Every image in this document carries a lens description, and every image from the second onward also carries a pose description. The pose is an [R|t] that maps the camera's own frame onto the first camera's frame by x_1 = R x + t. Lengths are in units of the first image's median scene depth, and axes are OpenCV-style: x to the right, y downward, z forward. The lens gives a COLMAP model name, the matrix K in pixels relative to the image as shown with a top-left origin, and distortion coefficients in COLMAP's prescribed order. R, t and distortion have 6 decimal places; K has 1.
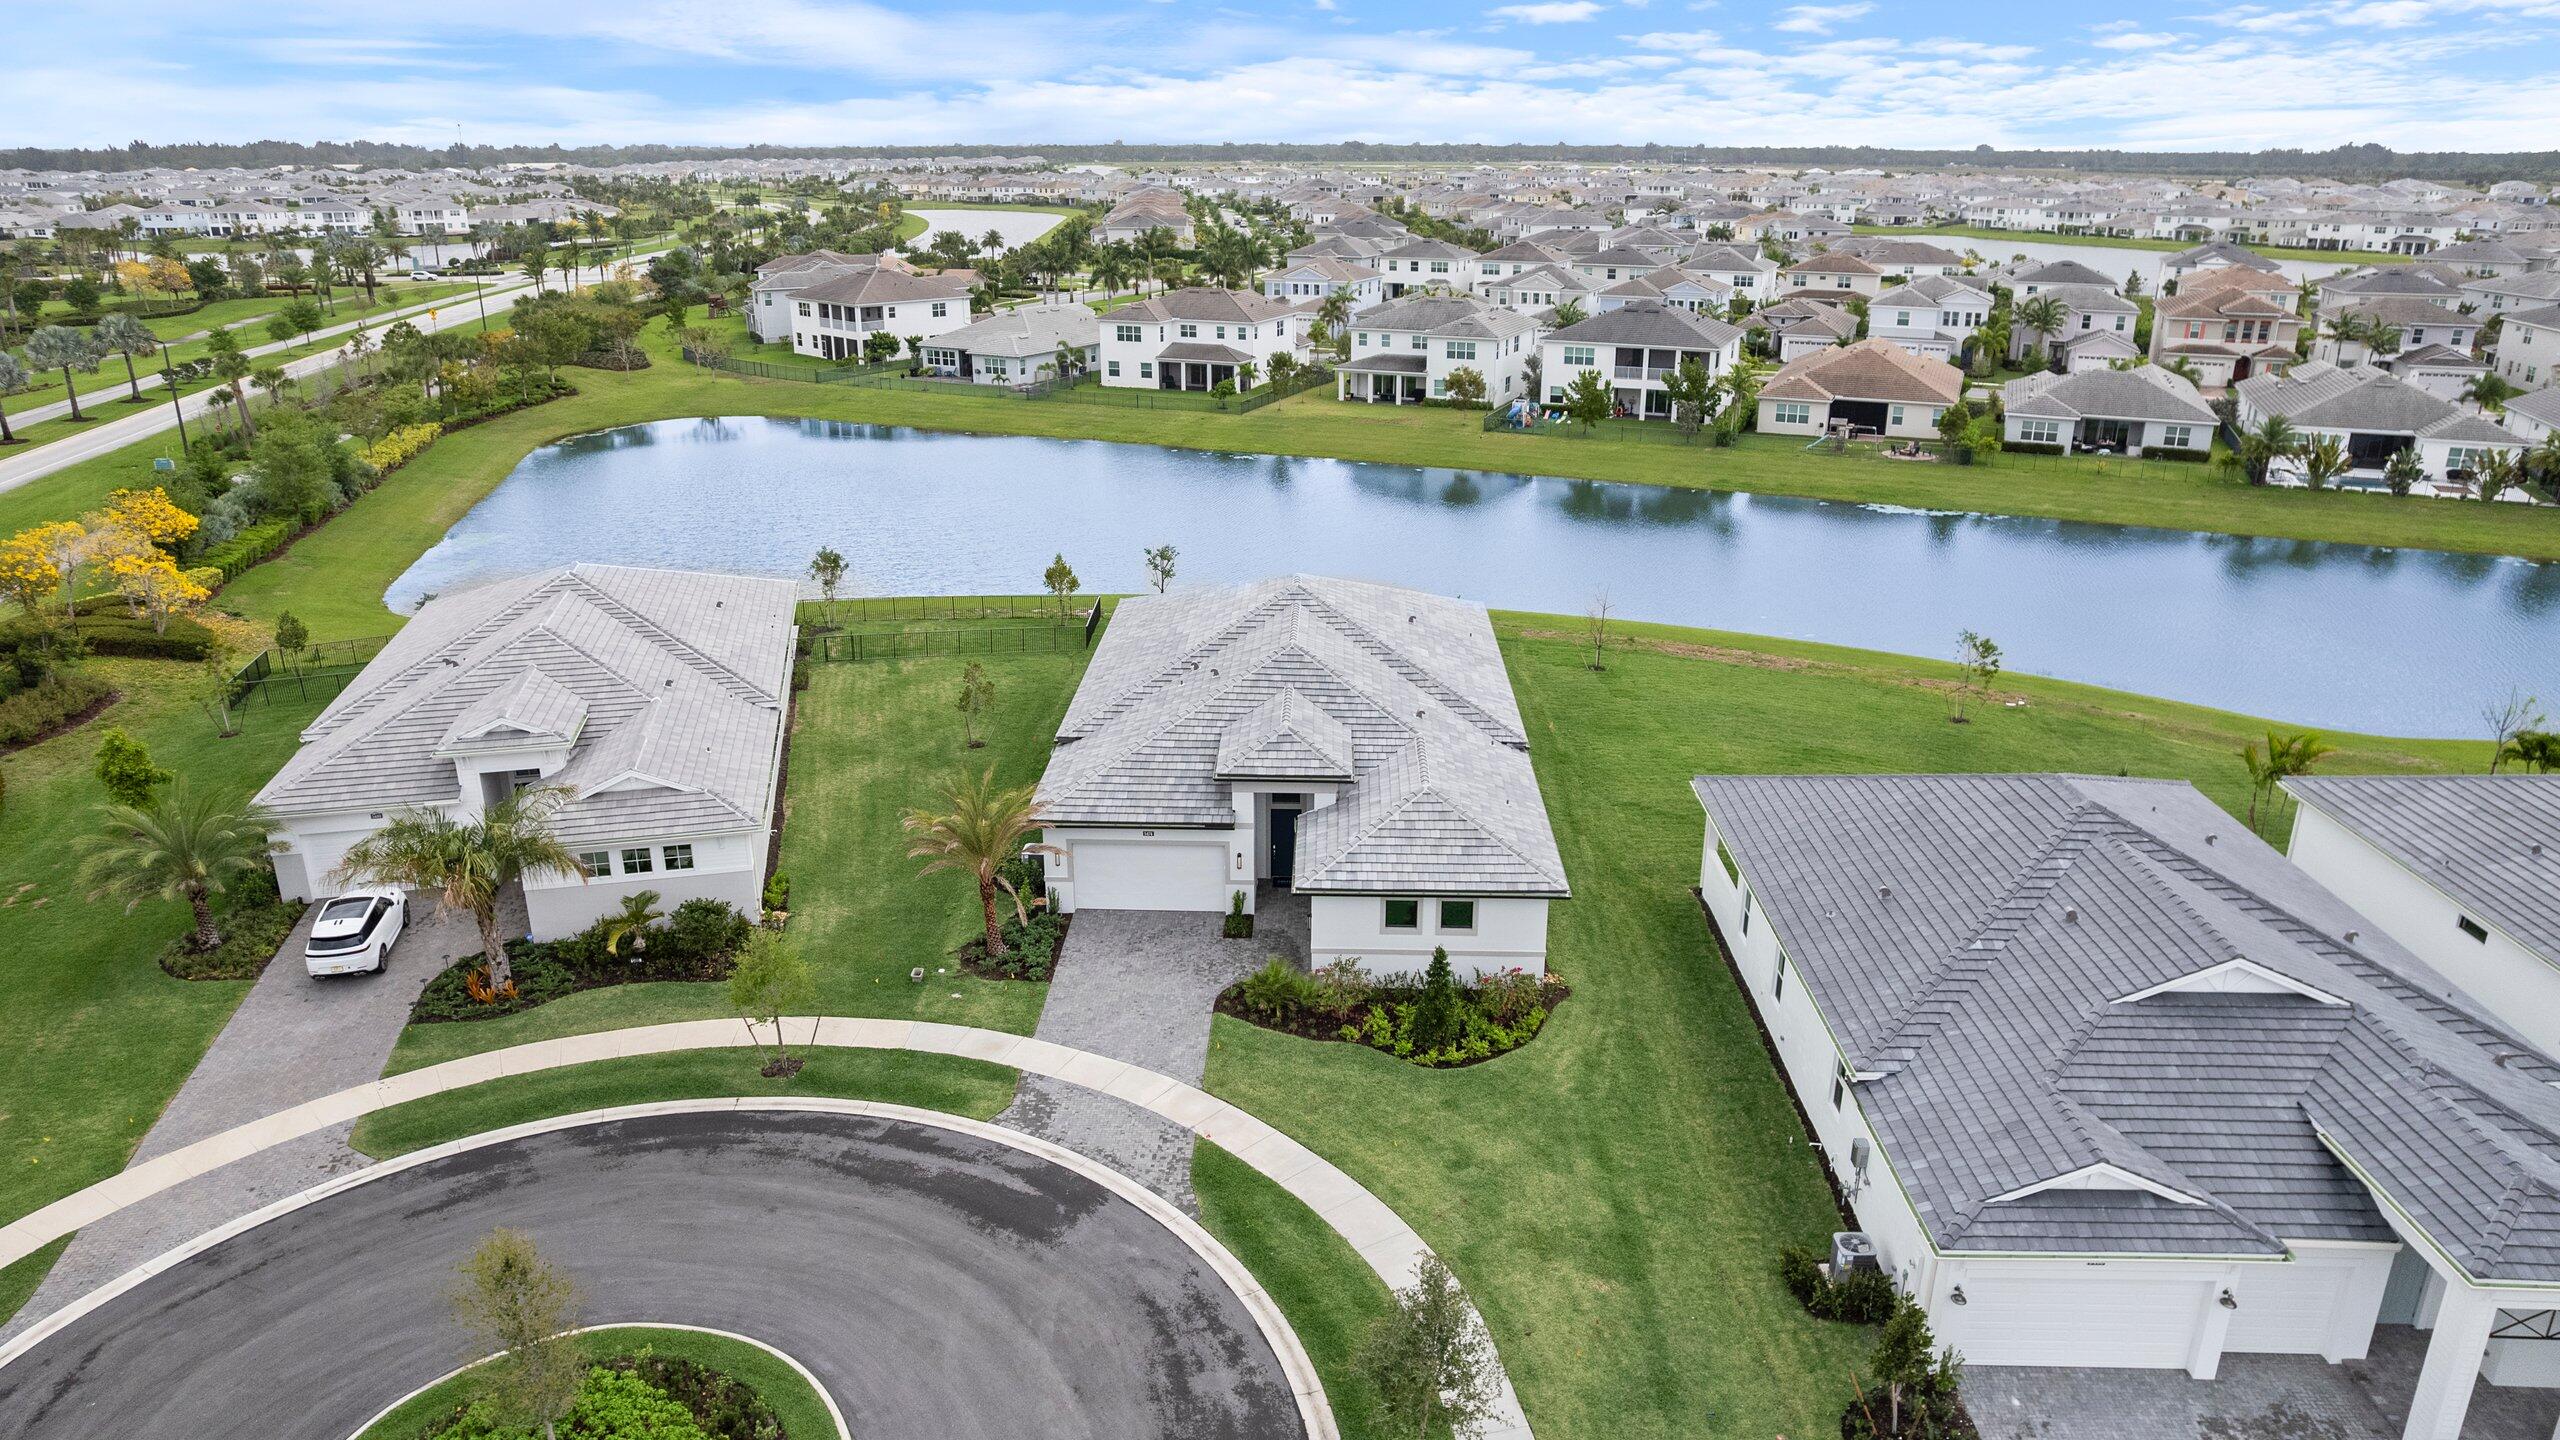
lens RADIAL K [[1649.6, 0, 1273.8], [0, 1649.6, 711.7], [0, 0, 1]] dist [-0.077889, 0.074236]
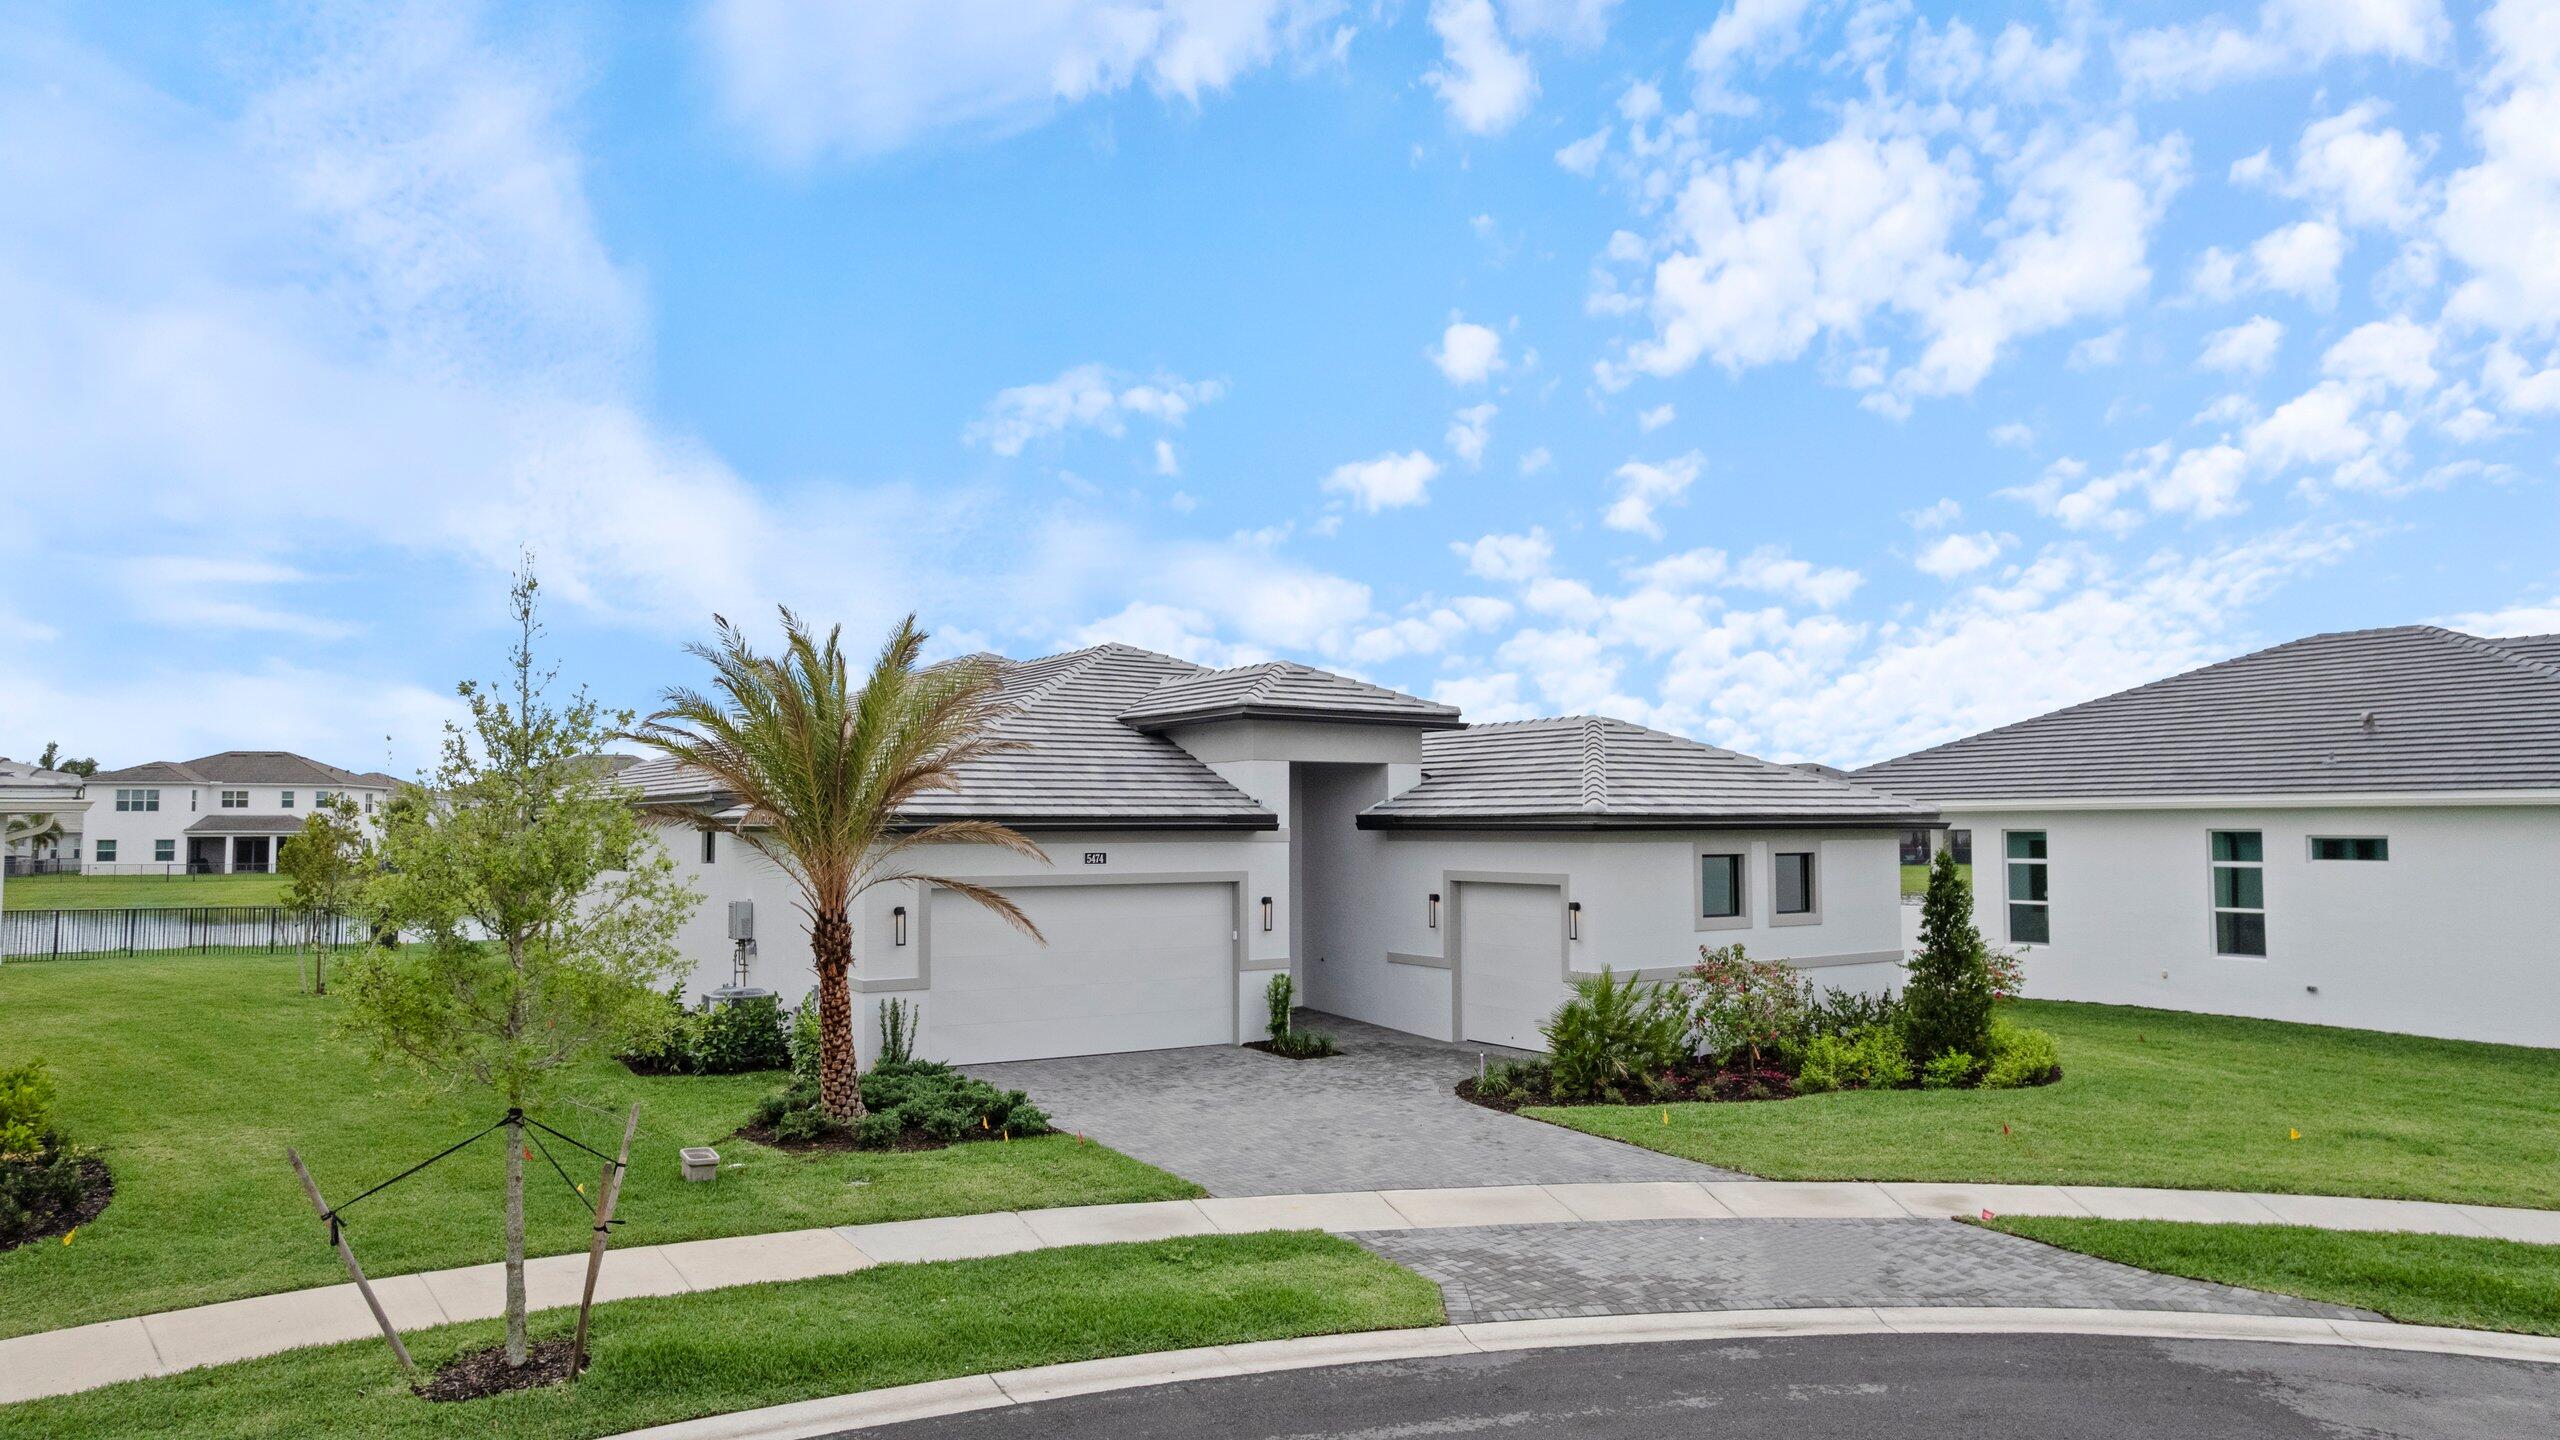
lens RADIAL K [[1637.9, 0, 1288.3], [0, 1637.9, 718.9], [0, 0, 1]] dist [-0.083711, 0.077110]
pose [[0.808885, 0.037819, 0.586750, -0.116470], [0.194922, 0.924247, -0.328289, 0.076996], [-0.554717, 0.379918, 0.740237, 0.247727]]
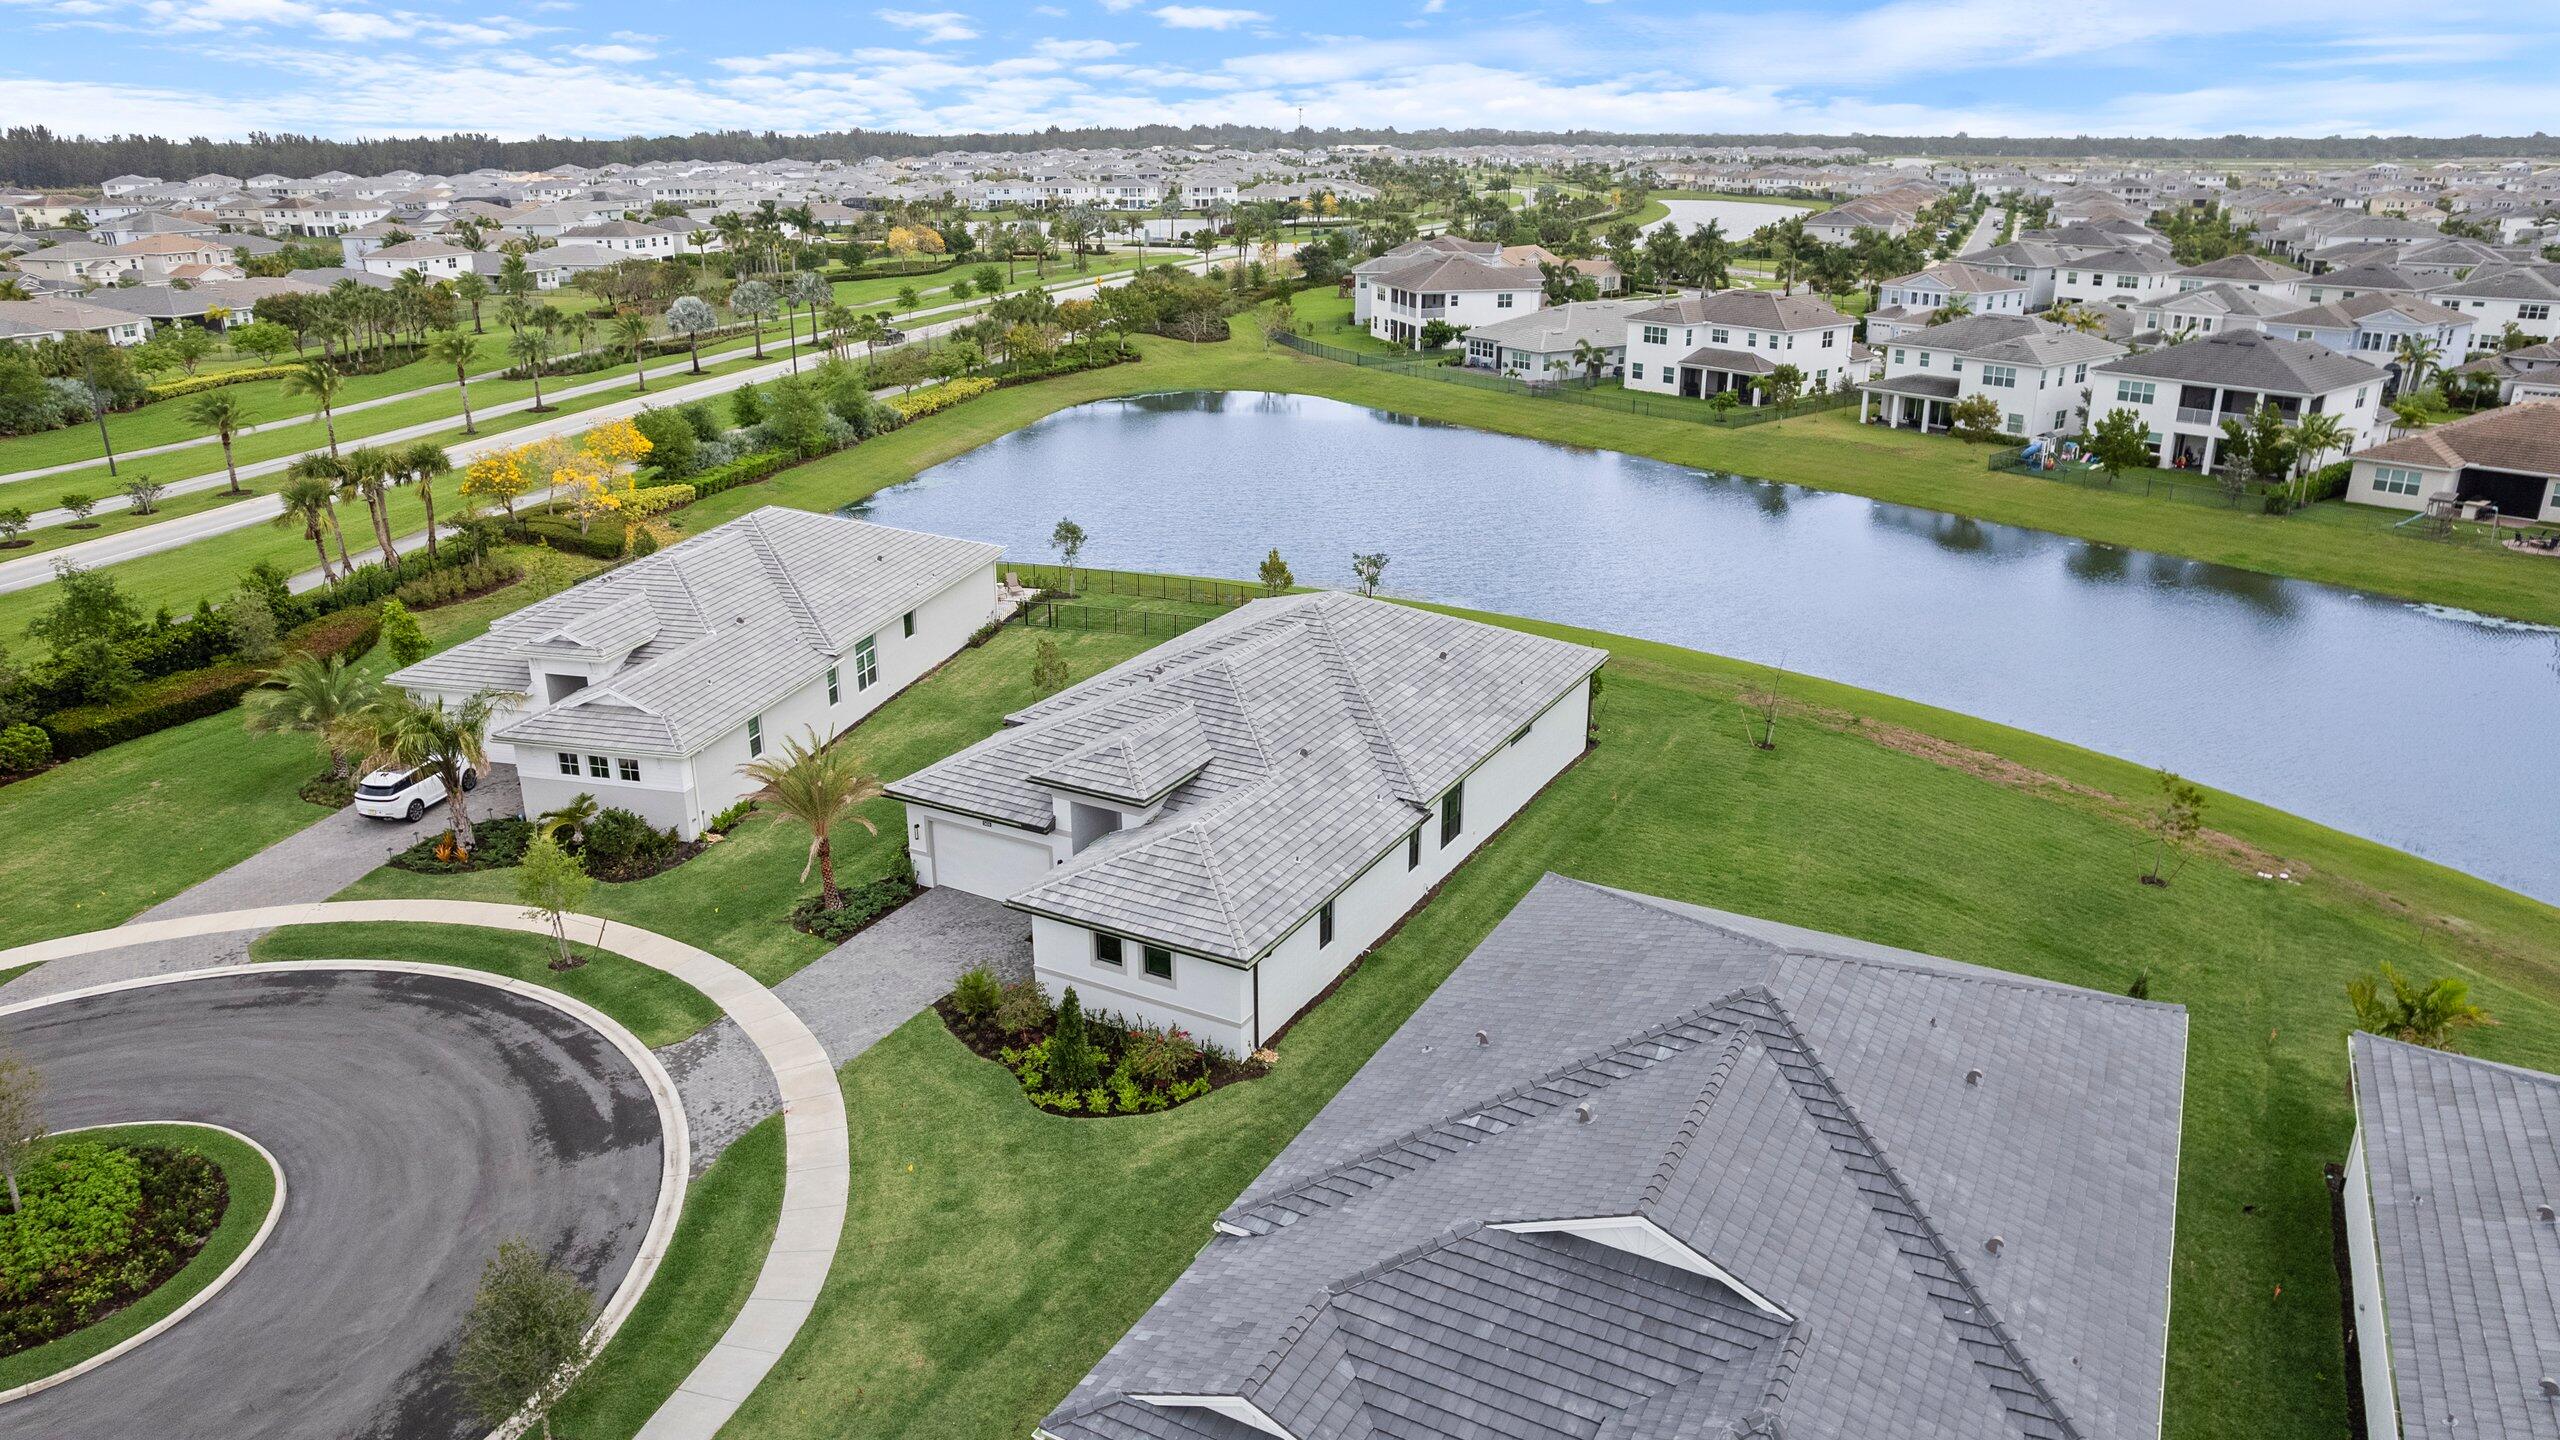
lens RADIAL K [[1664.5, 0, 1280.0], [0, 1664.5, 720.0], [0, 0, 1]] dist [-0.079173, 0.070518]
pose [[0.891251, 0.150396, -0.427846, 0.200943], [-0.146774, 0.988292, 0.041657, -0.022738], [0.429102, 0.025670, 0.902891, 0.061731]]
